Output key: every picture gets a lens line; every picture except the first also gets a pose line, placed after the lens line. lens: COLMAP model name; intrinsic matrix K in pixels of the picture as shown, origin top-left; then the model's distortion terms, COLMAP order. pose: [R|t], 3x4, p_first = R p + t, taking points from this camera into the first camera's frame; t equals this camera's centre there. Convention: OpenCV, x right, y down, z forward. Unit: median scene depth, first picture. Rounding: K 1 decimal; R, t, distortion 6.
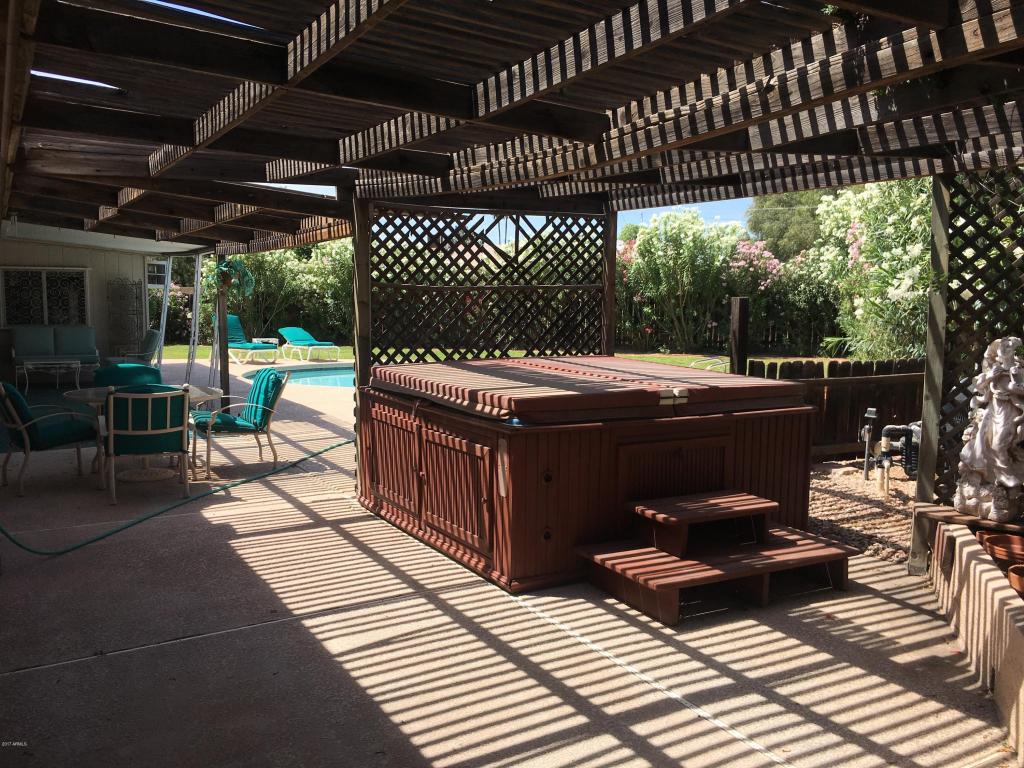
lens RADIAL K [[870.3, 0, 515.6], [0, 870.3, 383.9], [0, 0, 1]] dist [0.072007, -0.096193]
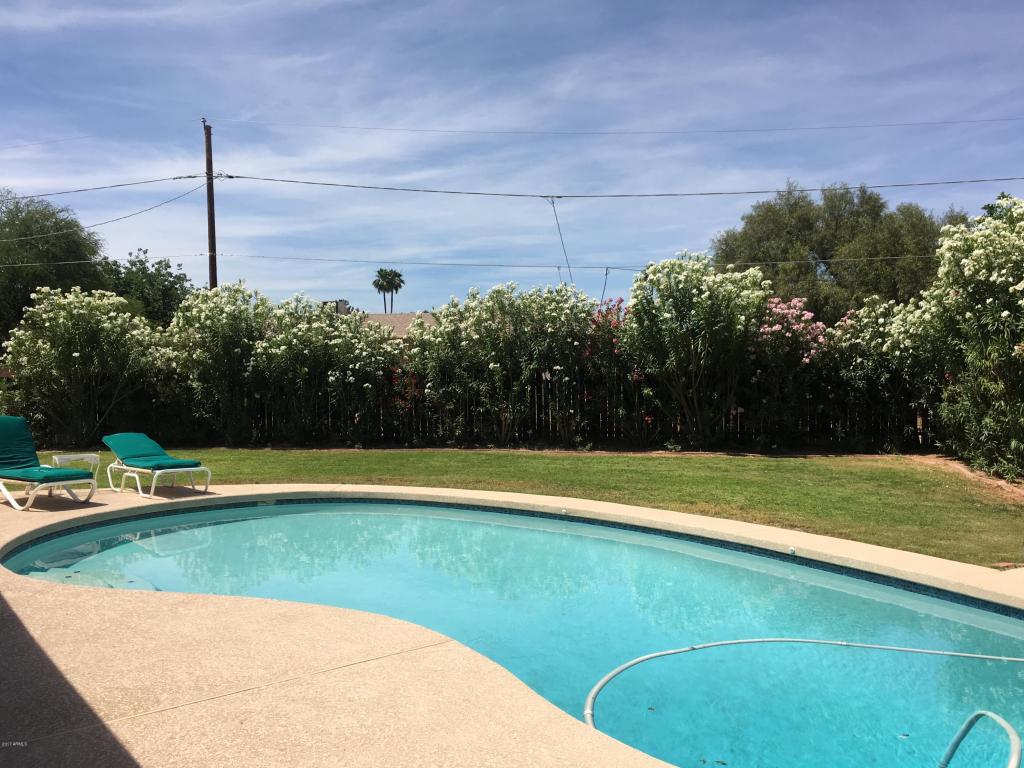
lens RADIAL K [[870.3, 0, 509.1], [0, 870.3, 381.1], [0, 0, 1]] dist [0.072007, -0.096193]
pose [[0.991592, -0.012683, 0.128781, -0.057967], [0.023580, 0.996233, -0.083449, -0.035393], [-0.127238, 0.085784, 0.988156, 0.291401]]
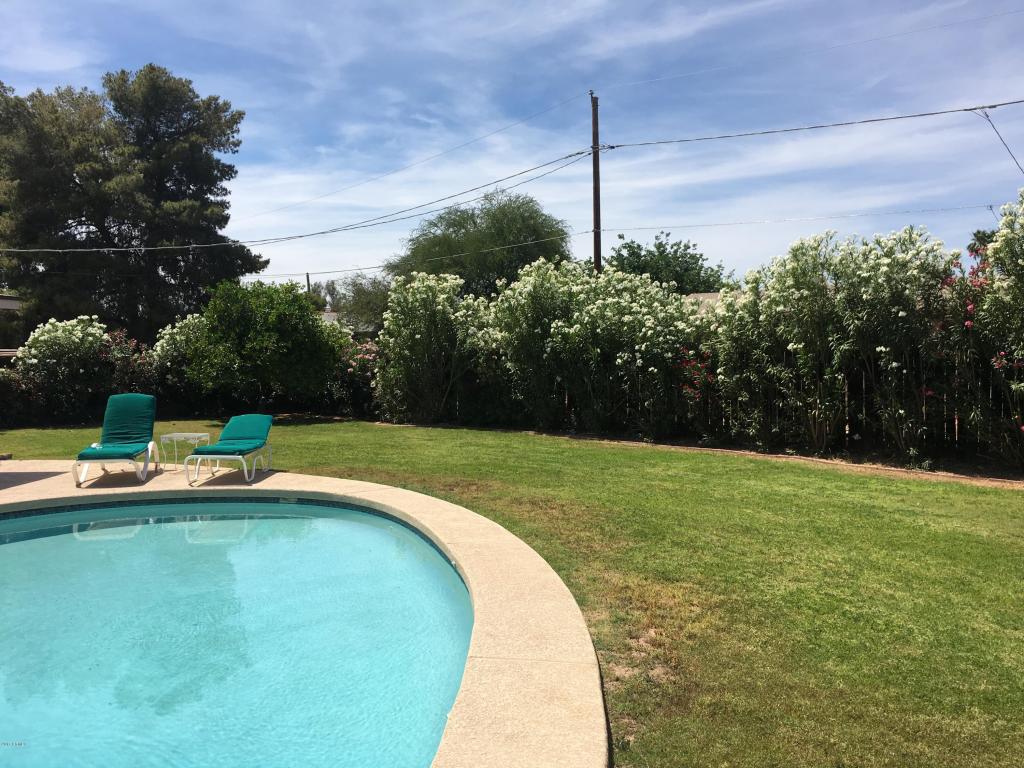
lens RADIAL K [[870.3, 0, 513.3], [0, 870.3, 382.9], [0, 0, 1]] dist [0.072007, -0.096193]
pose [[0.855711, 0.012277, -0.517308, 0.162159], [-0.043914, 0.997835, -0.048961, -0.051501], [0.515587, 0.064614, 0.854398, 0.449815]]
